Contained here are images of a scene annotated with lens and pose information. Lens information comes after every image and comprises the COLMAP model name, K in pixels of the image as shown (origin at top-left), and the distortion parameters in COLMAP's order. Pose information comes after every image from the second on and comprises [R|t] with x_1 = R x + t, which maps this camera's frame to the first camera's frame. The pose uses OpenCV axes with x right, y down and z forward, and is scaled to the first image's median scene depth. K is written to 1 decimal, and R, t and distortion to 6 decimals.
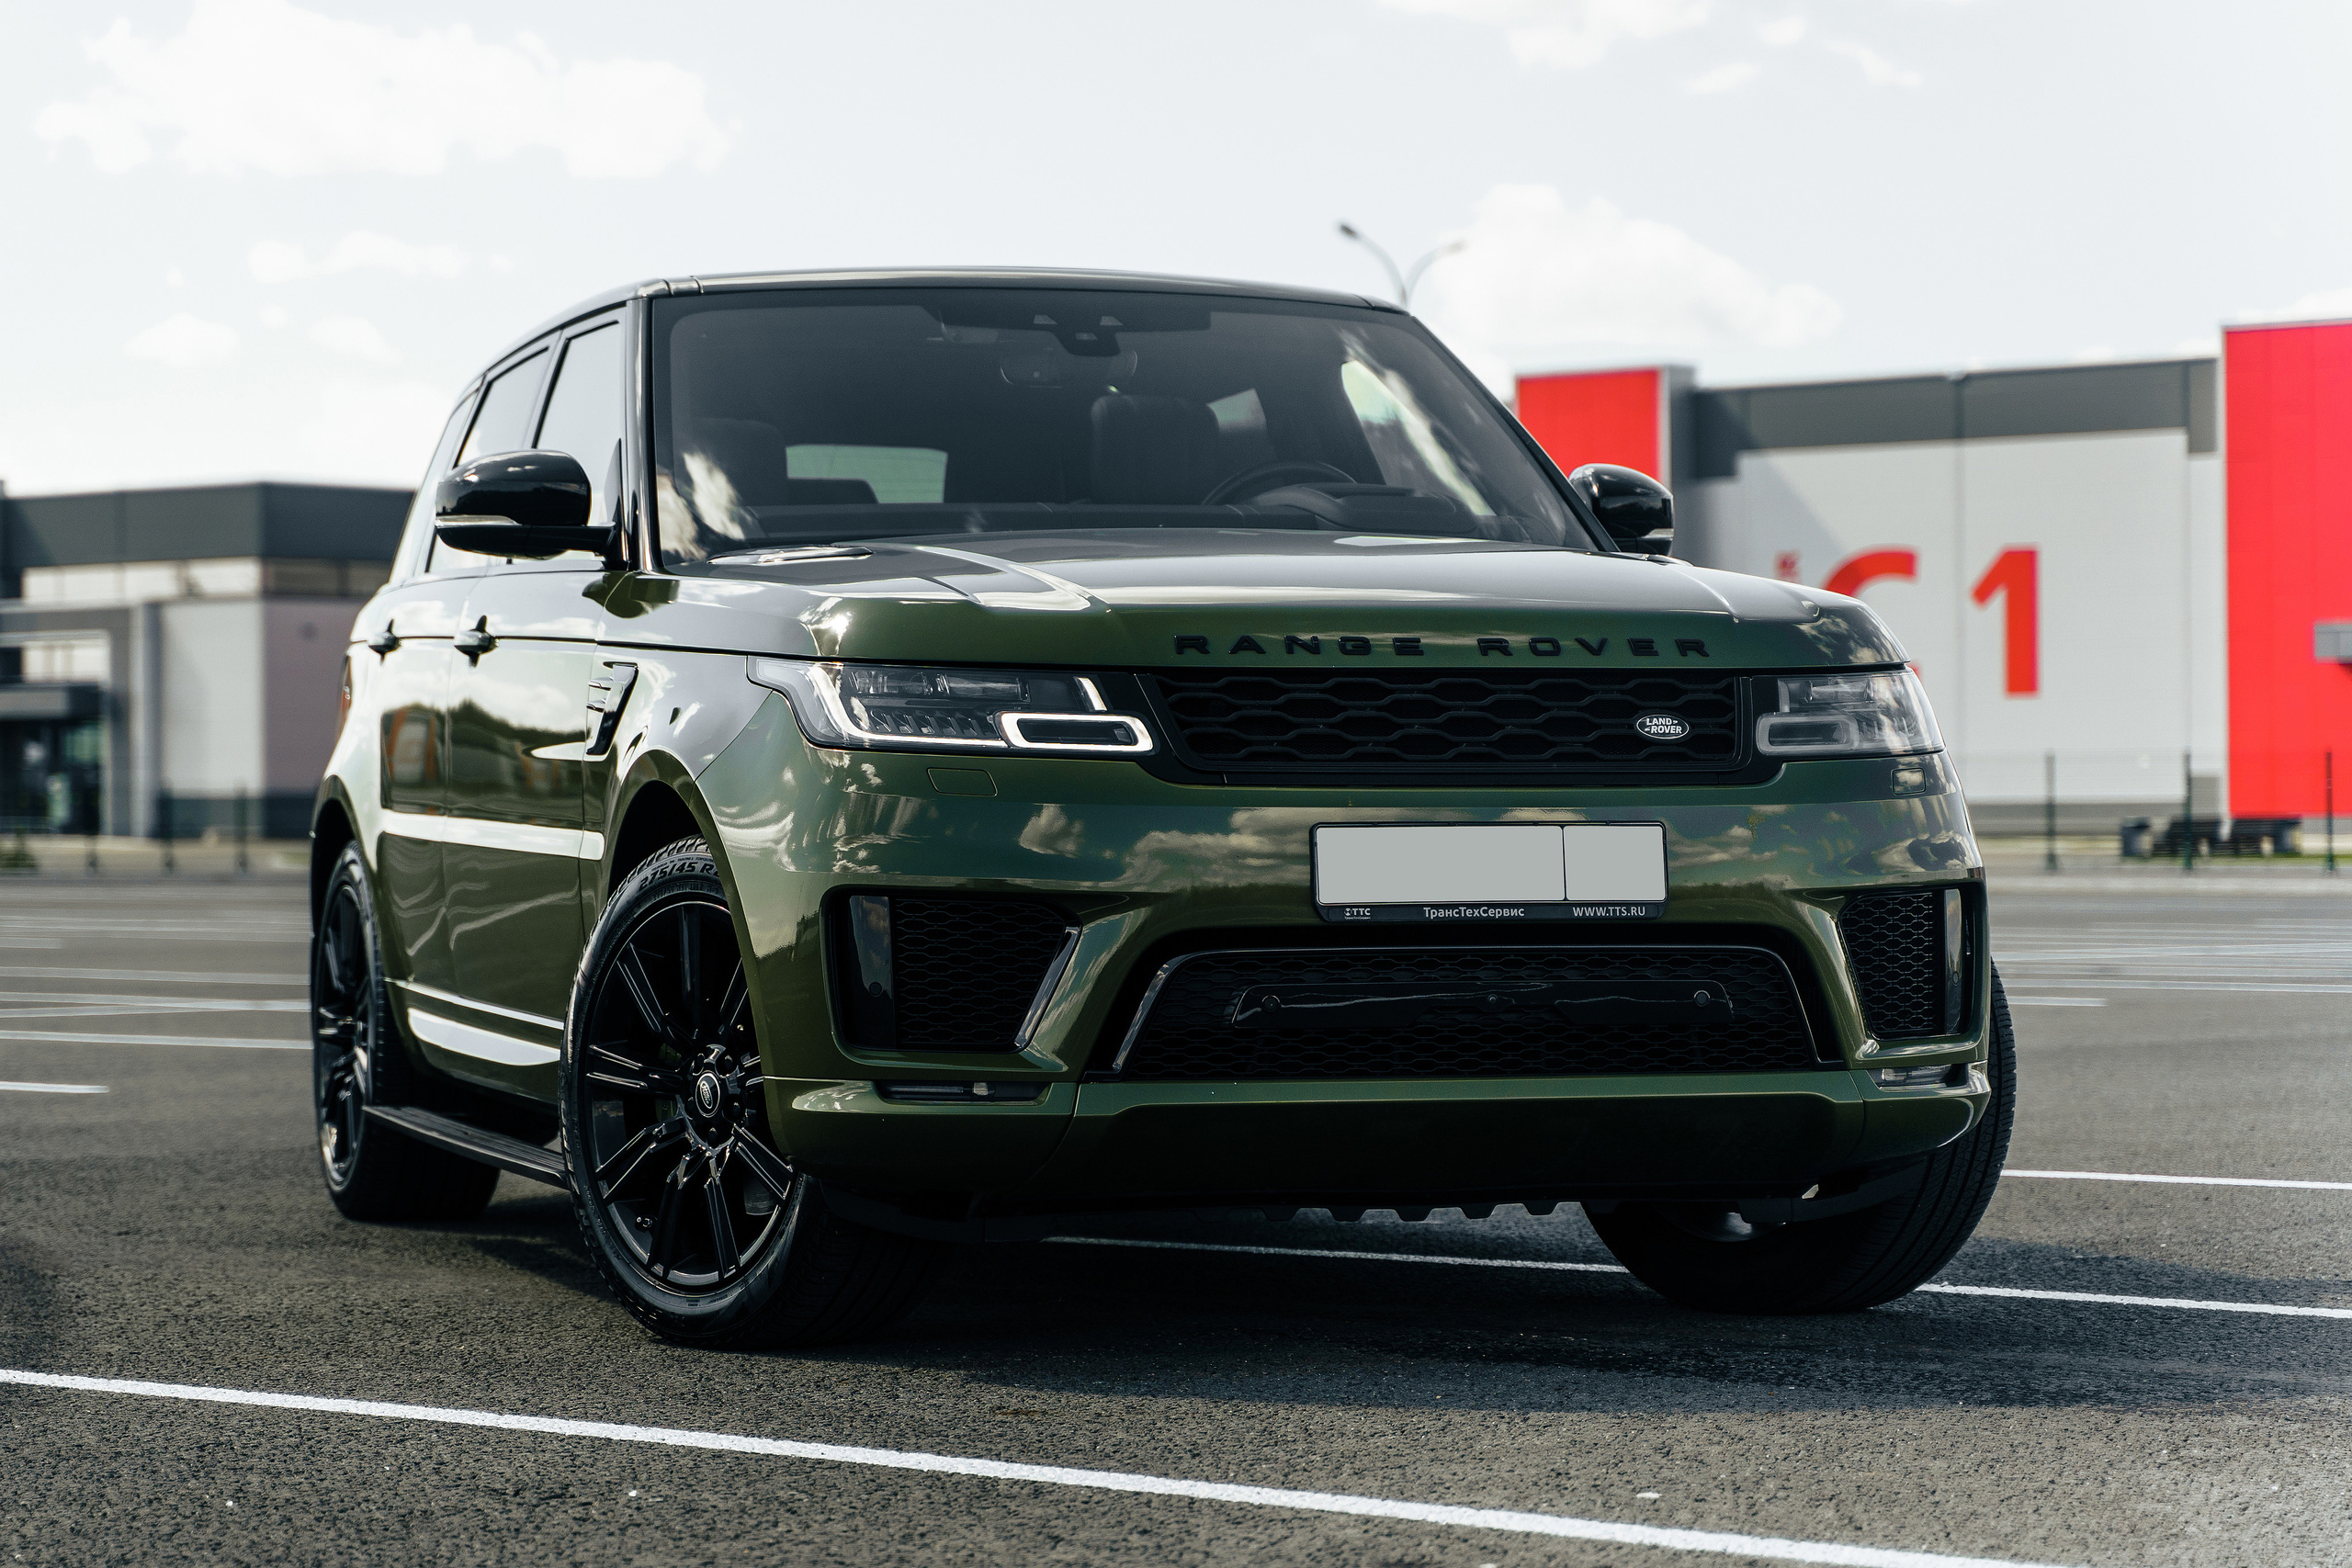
lens RADIAL K [[5609.1, 0, 1176.0], [0, 5609.1, 784.0], [0, 0, 1]] dist [-0.023089, -0.282423]
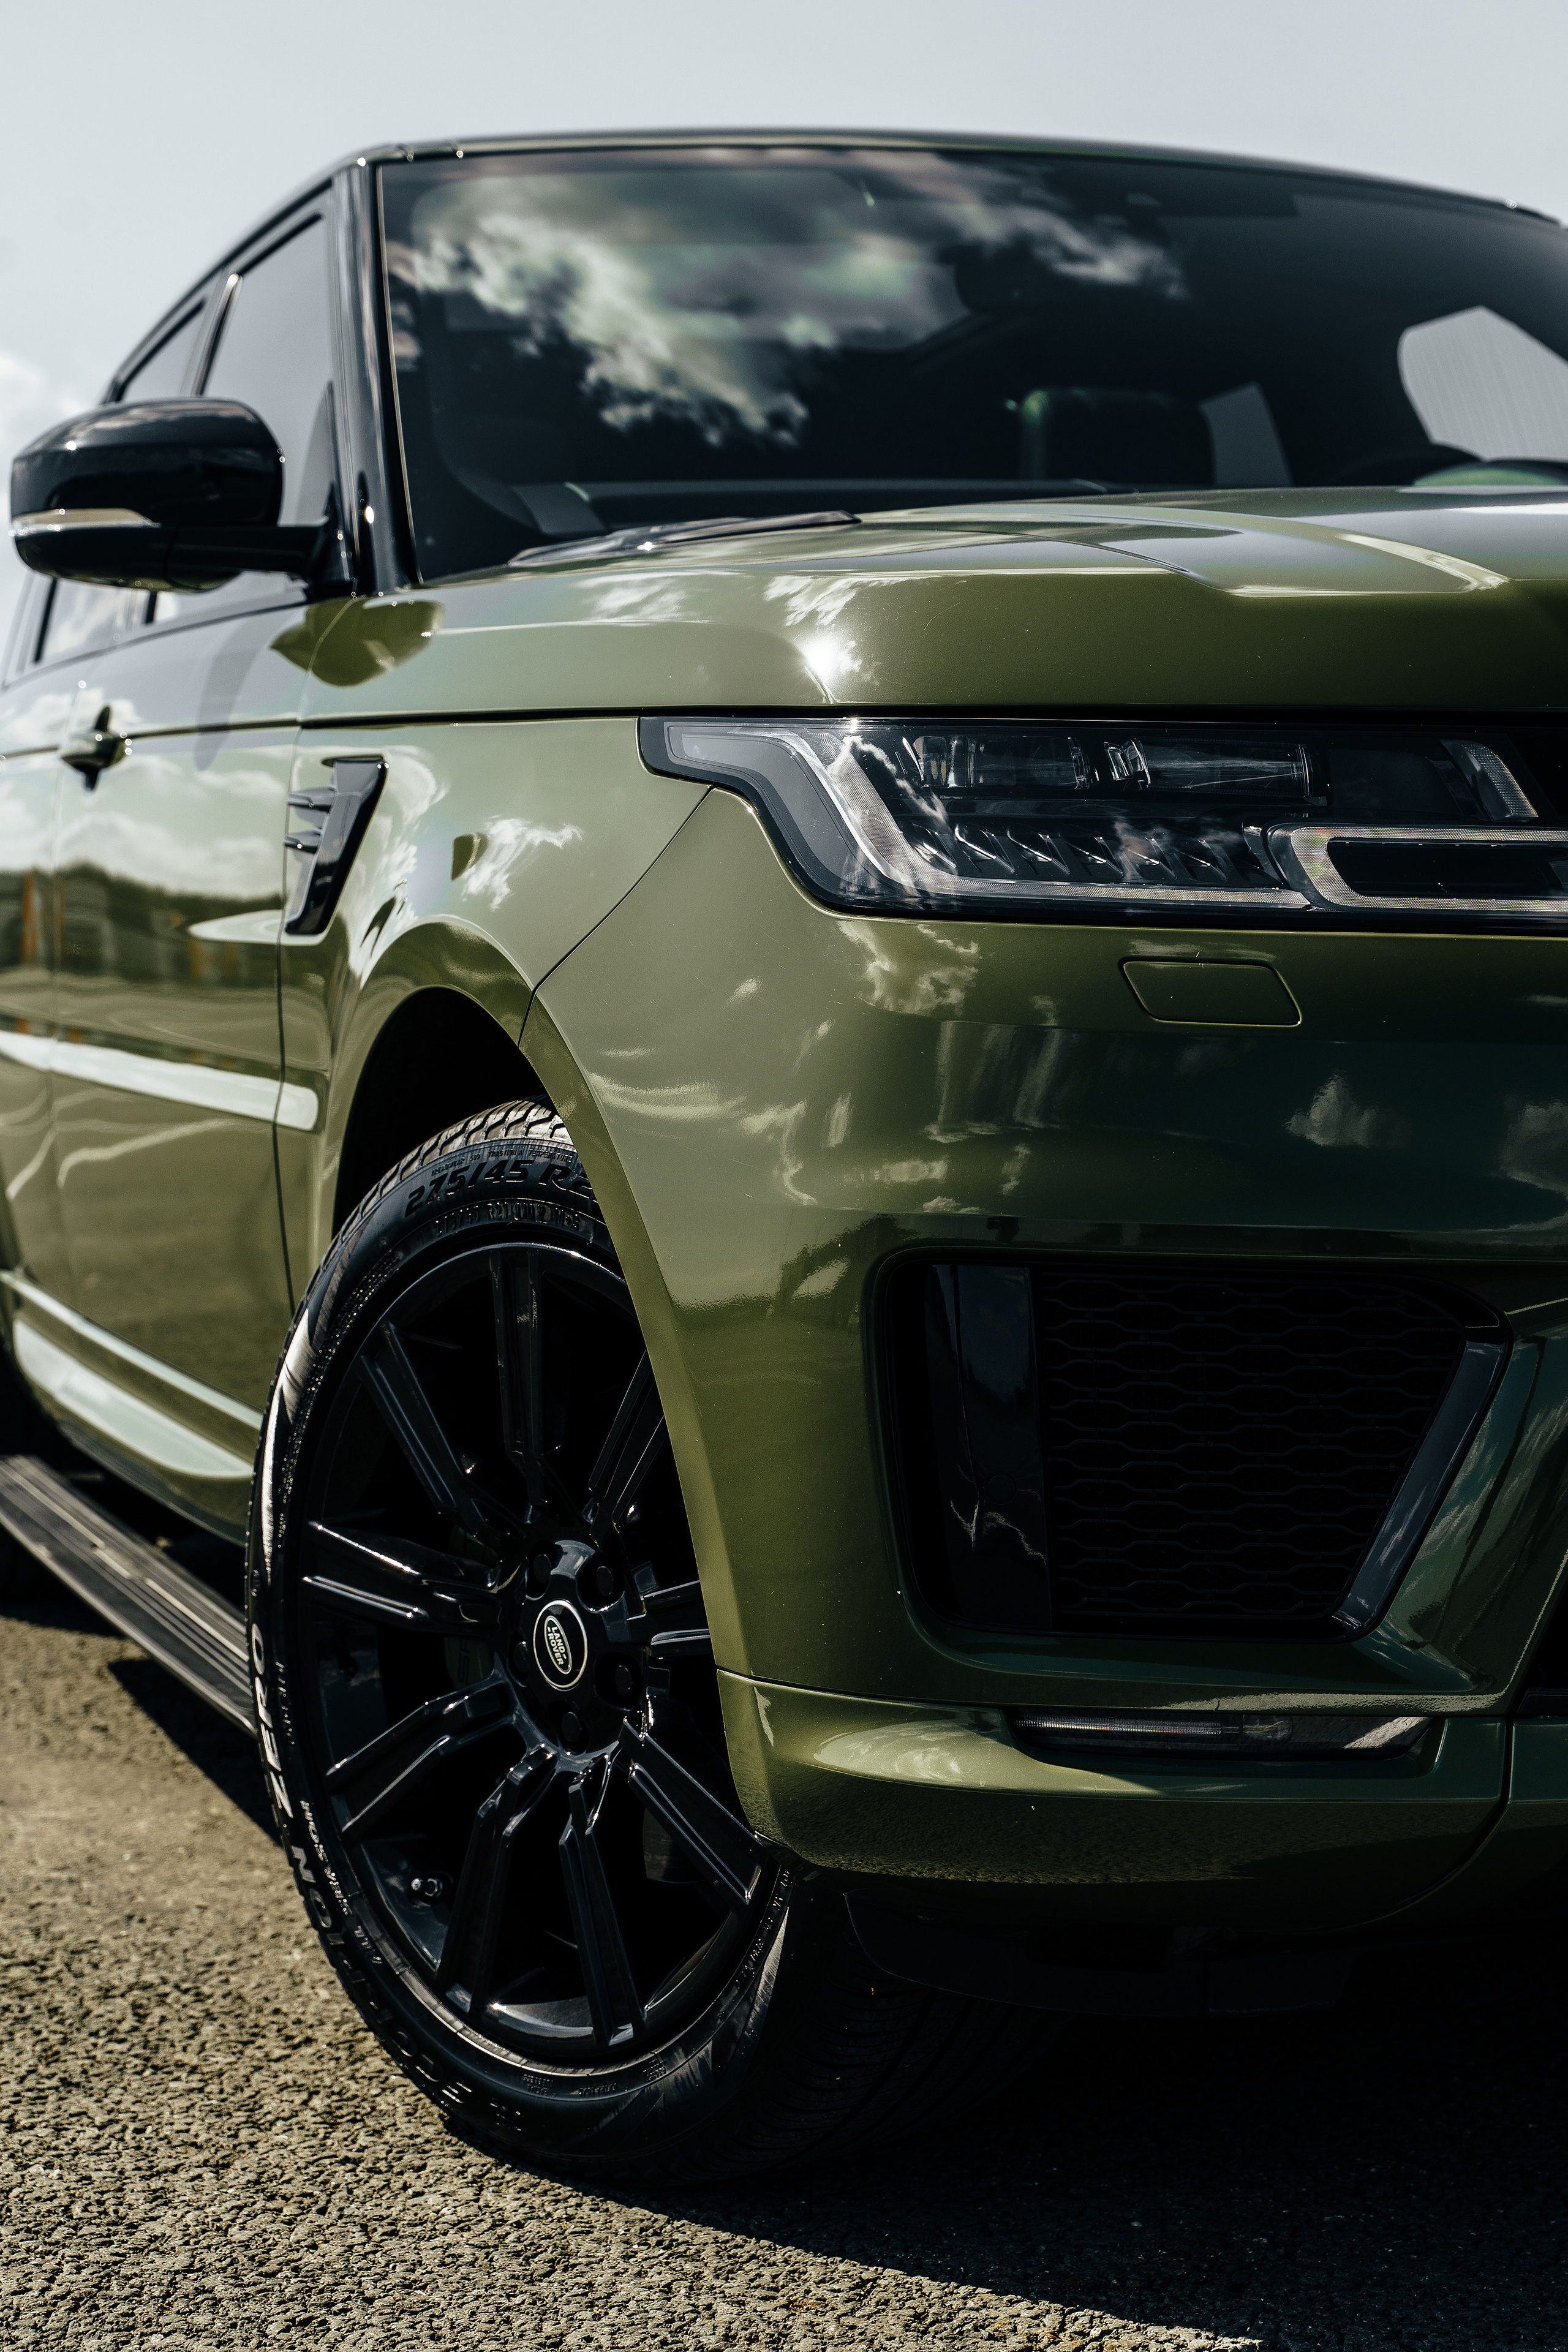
lens RADIAL K [[4101.5, 0, 784.0], [0, 4101.5, 1176.0], [0, 0, 1]] dist [-0.020654, 0.027934]
pose [[0.999623, -0.011214, 0.025071, -0.072340], [0.009790, 0.998370, 0.056219, -0.003845], [-0.025660, -0.055952, 0.998104, 0.648215]]
